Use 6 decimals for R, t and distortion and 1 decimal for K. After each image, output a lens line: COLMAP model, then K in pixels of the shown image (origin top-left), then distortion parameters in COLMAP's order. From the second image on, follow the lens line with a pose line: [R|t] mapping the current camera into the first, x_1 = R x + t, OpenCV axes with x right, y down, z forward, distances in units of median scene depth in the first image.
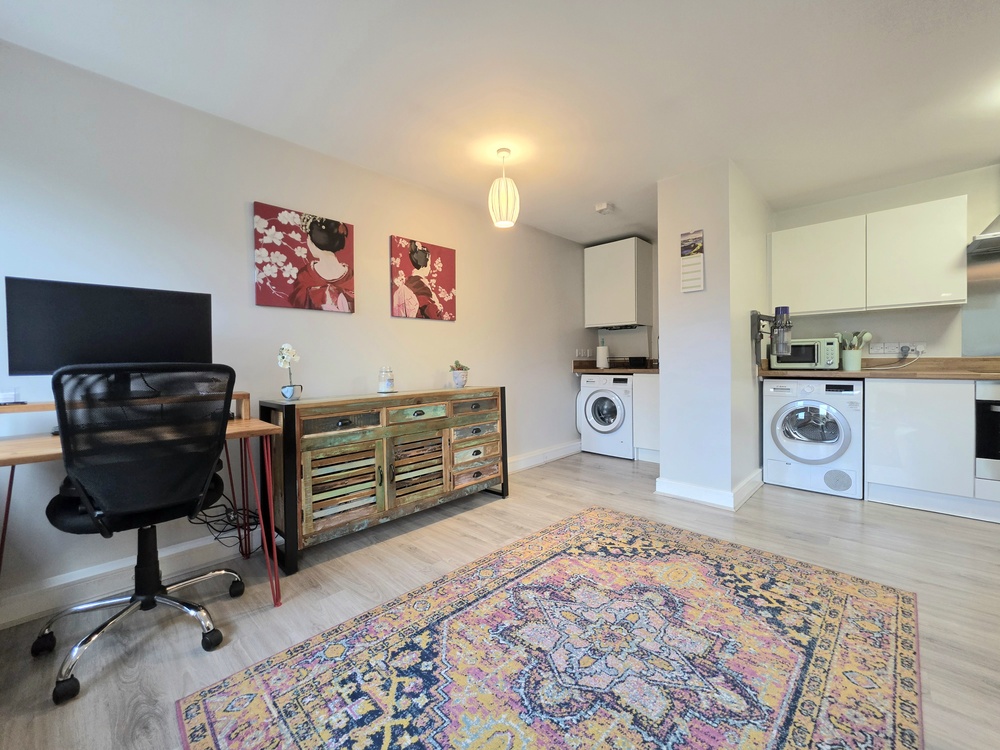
lens RADIAL K [[401.9, 0, 499.1], [0, 401.9, 366.8], [0, 0, 1]] dist [-0.000335, -0.000123]
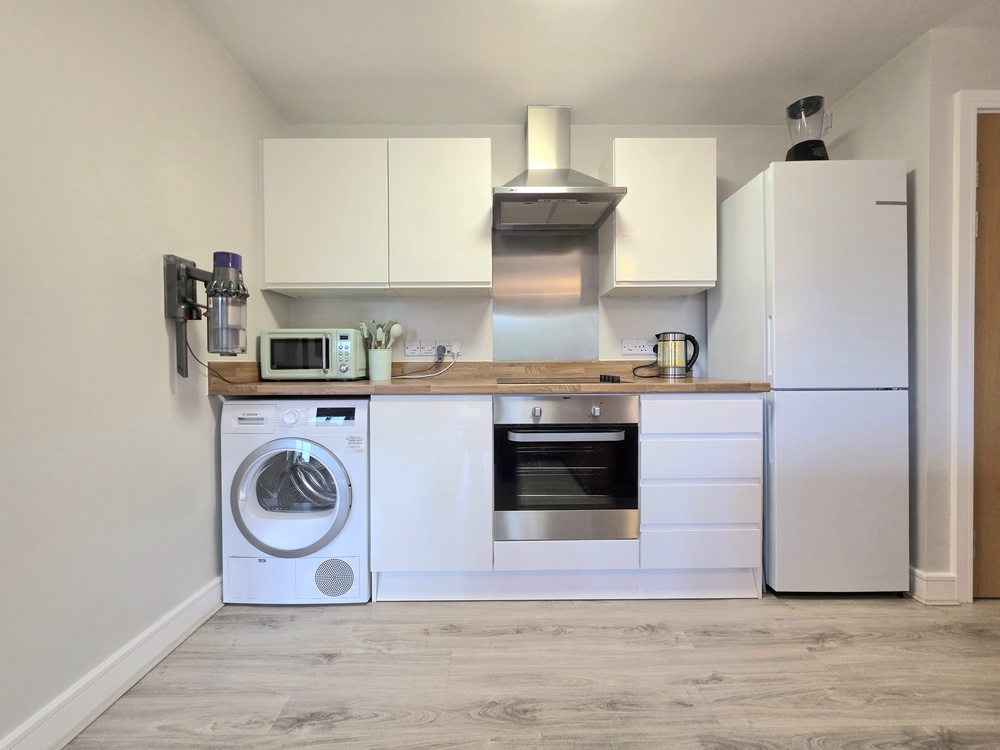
lens RADIAL K [[401.9, 0, 498.6], [0, 401.9, 370.2], [0, 0, 1]] dist [-0.000335, -0.000123]
pose [[0.710638, -0.003713, 0.703548, 0.618249], [0.007123, 0.999973, -0.001917, -0.005273], [-0.703522, 0.006374, 0.710645, 0.442060]]
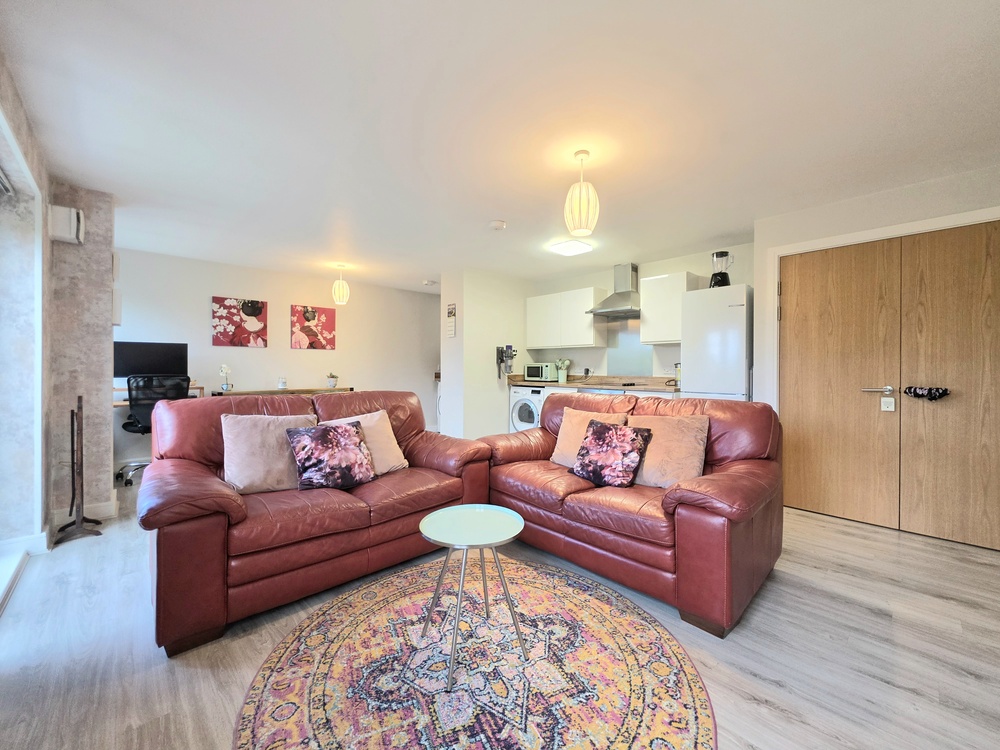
lens RADIAL K [[401.9, 0, 494.6], [0, 401.9, 369.4], [0, 0, 1]] dist [-0.000335, -0.000123]
pose [[0.998485, 0.016830, -0.052394, 0.763417], [-0.017359, 0.999803, -0.009668, -0.026295], [0.052221, 0.010563, 0.998580, -0.793010]]
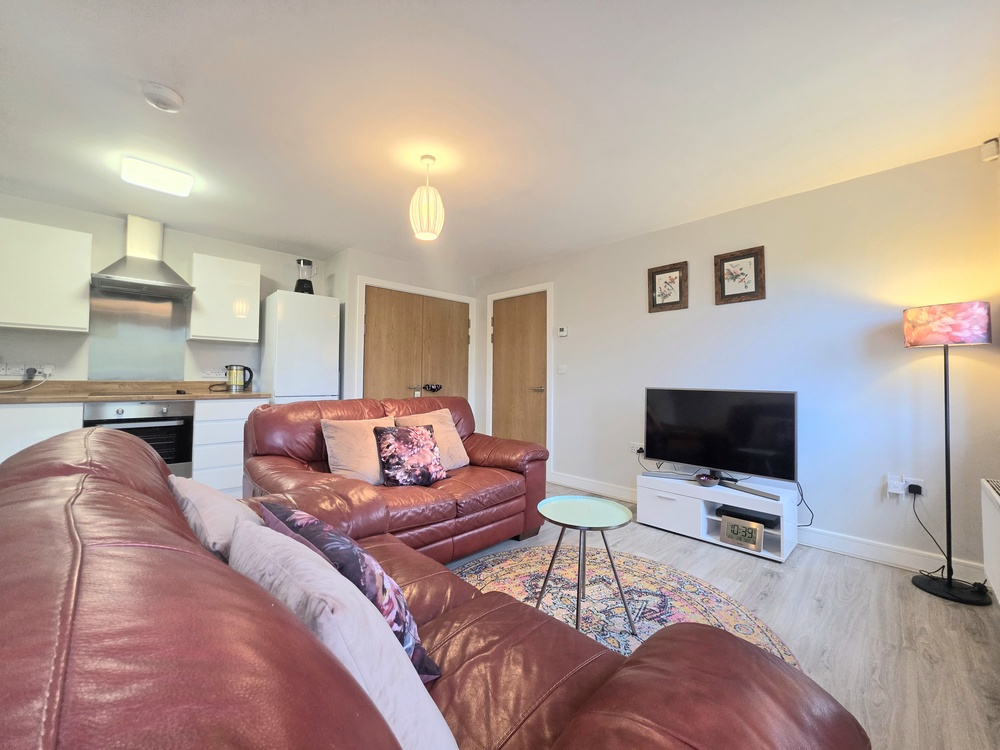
lens RADIAL K [[401.9, 0, 500.8], [0, 401.9, 365.0], [0, 0, 1]] dist [-0.000335, -0.000123]
pose [[0.020261, 0.045683, 0.998750, 0.090022], [0.000265, 0.998955, -0.045698, -0.015769], [-0.999795, 0.001191, 0.020228, -0.141008]]
